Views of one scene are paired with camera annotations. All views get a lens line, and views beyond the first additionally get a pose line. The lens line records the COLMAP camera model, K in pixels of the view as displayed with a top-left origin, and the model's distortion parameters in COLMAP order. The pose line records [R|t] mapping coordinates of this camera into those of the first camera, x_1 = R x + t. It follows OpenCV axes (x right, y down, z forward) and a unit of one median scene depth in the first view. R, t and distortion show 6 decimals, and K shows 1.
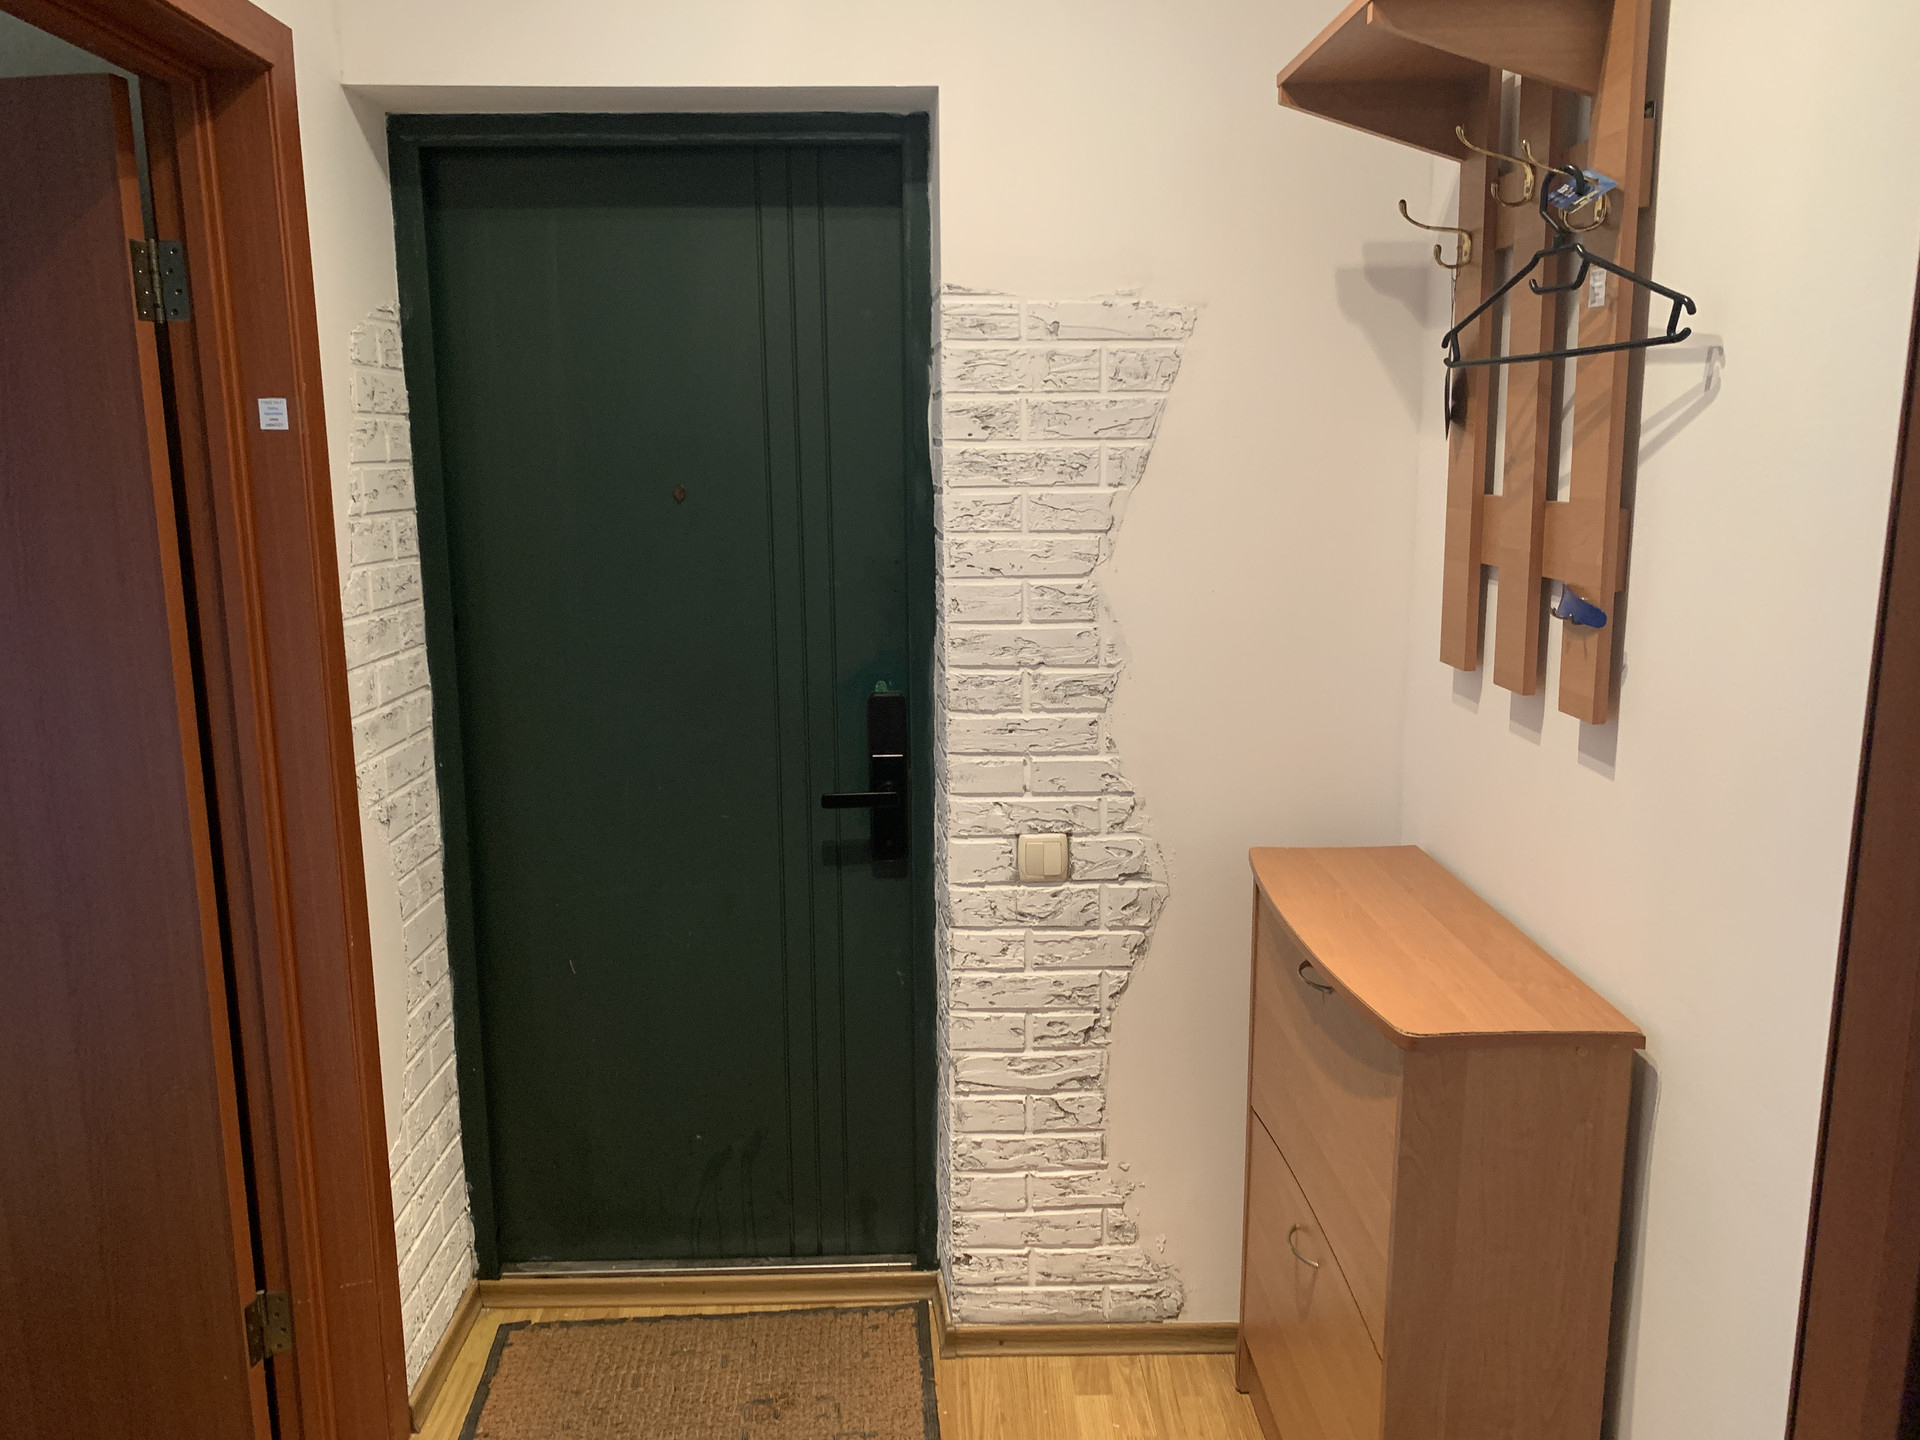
lens RADIAL K [[1471.3, 0, 959.8], [0, 1471.3, 699.1], [0, 0, 1]] dist [0.044510, -0.046708]
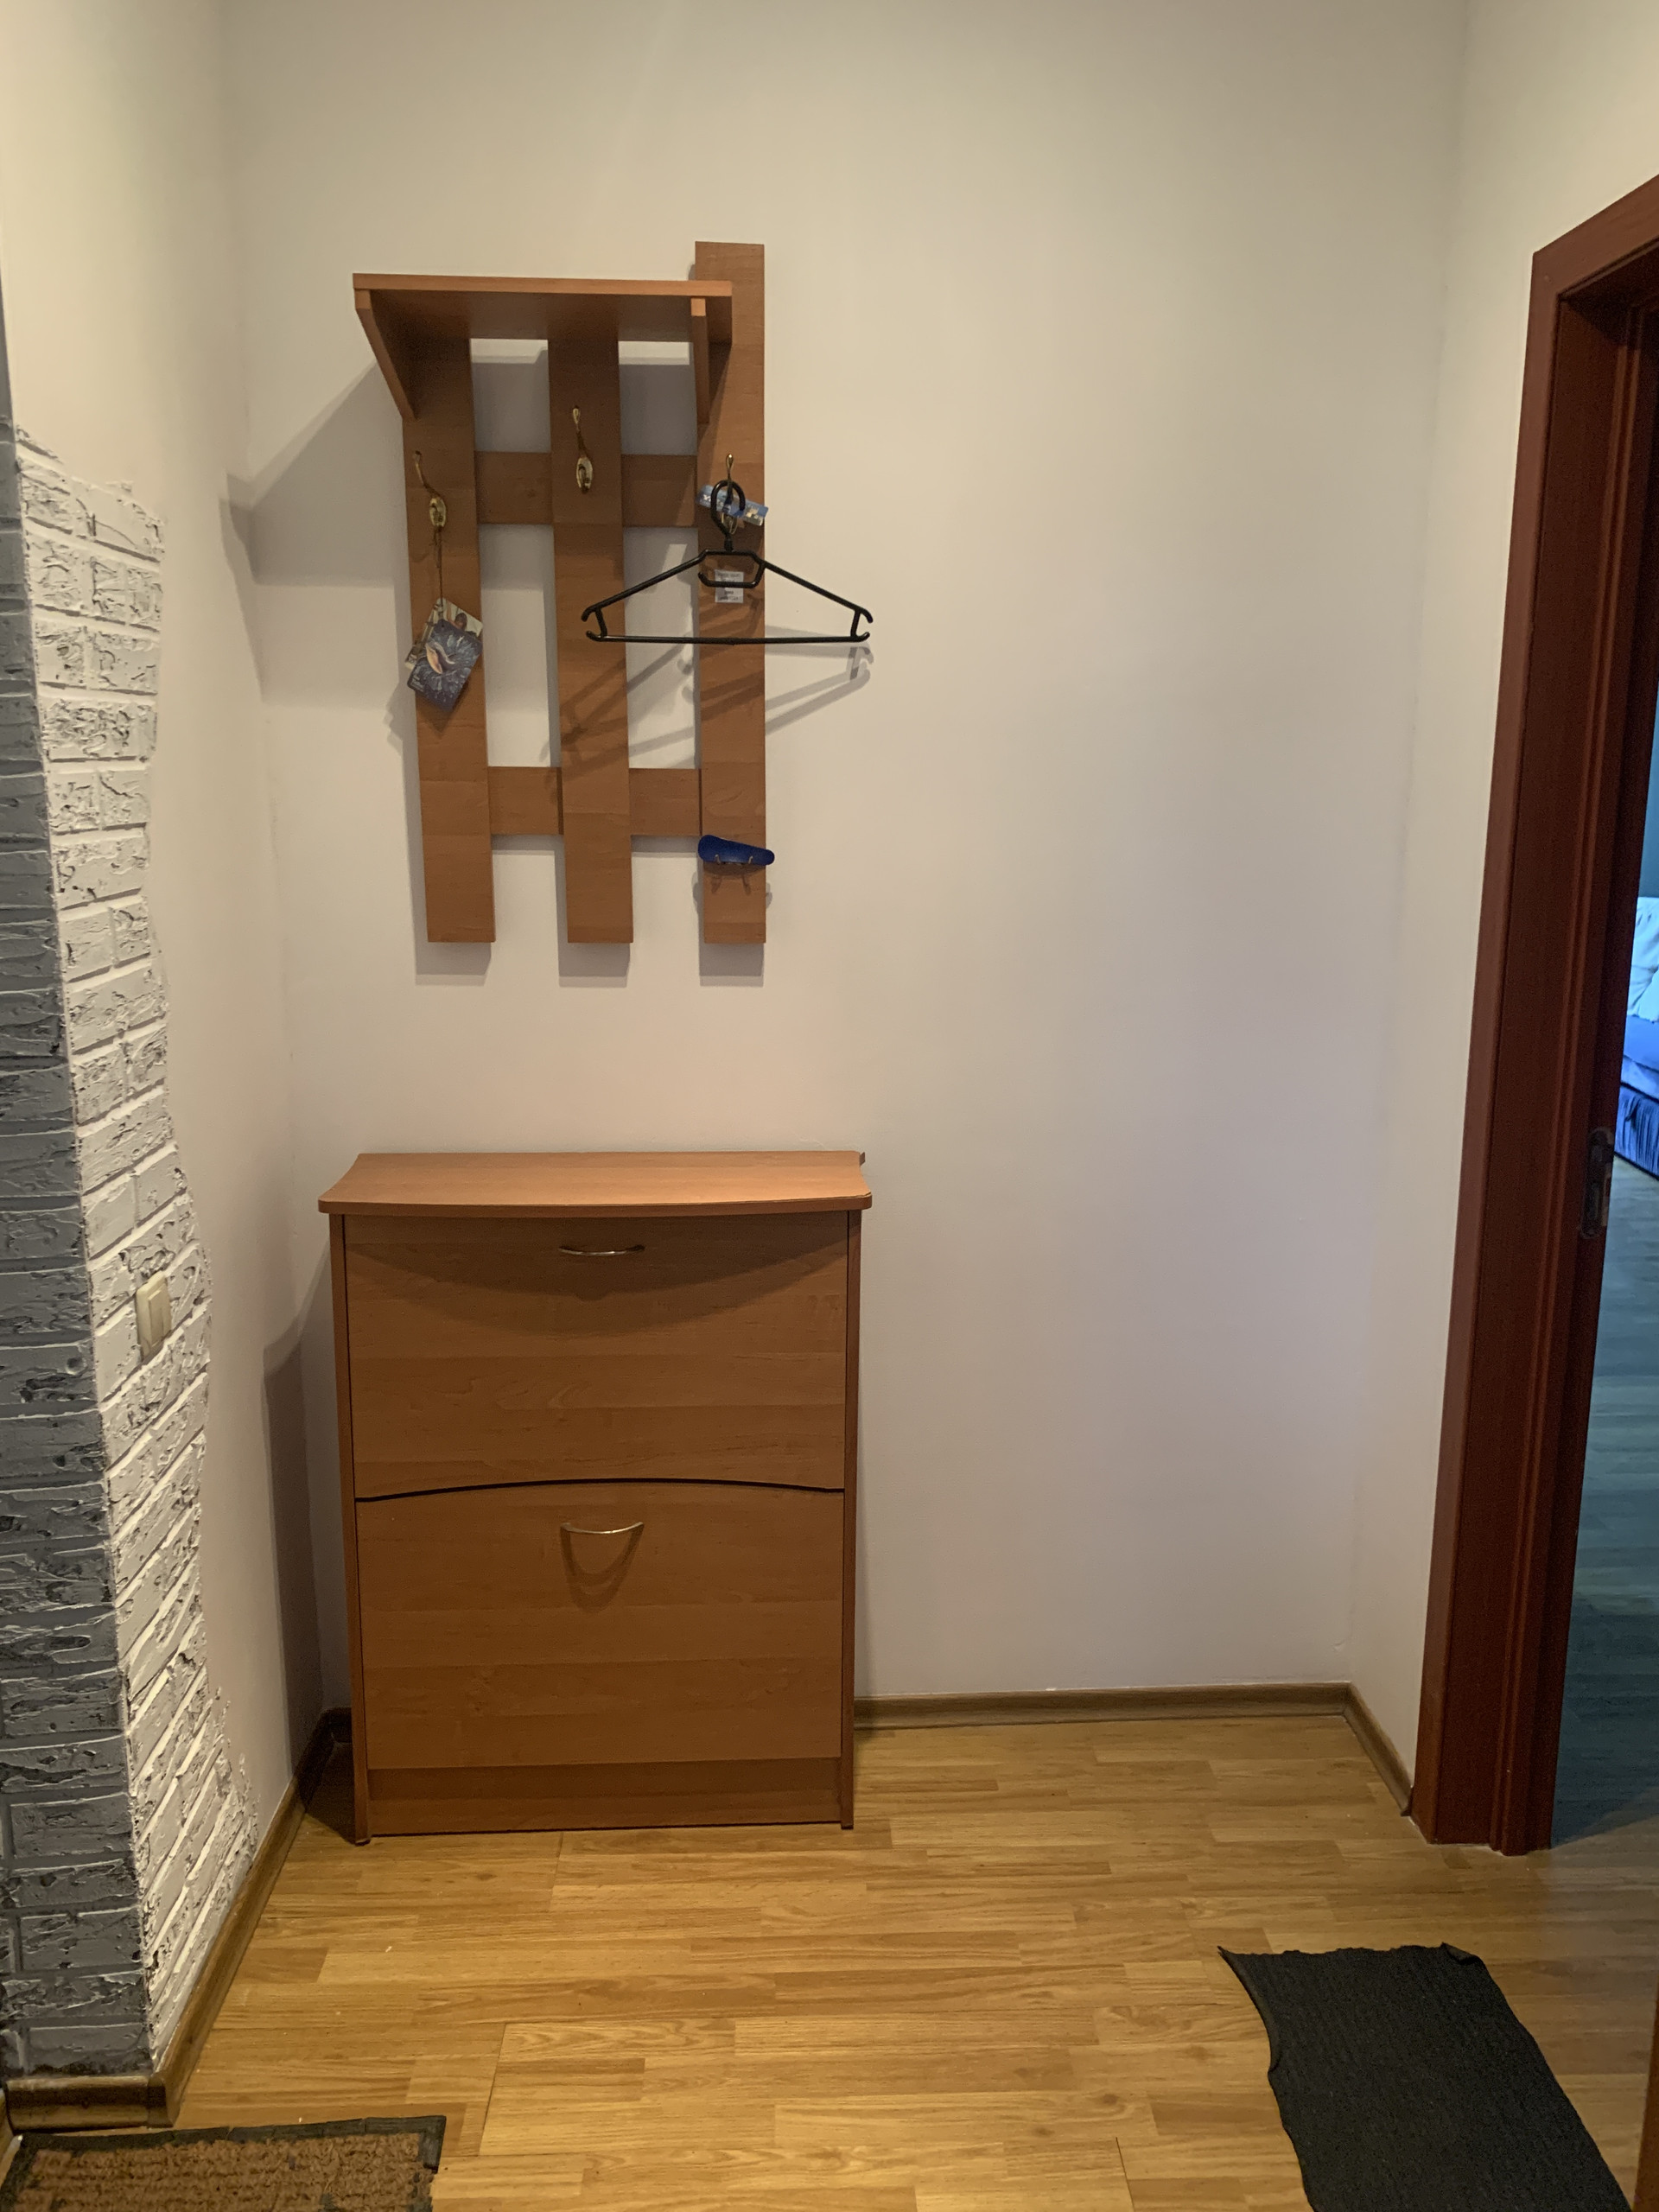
lens RADIAL K [[1695.0, 0, 833.9], [0, 1695.0, 1073.1], [0, 0, 1]] dist [0.044510, -0.046708]
pose [[-0.014917, -0.176529, 0.984182, -0.738252], [0.171865, 0.969190, 0.176444, -0.087817], [-0.985008, 0.171778, 0.015882, 0.691635]]
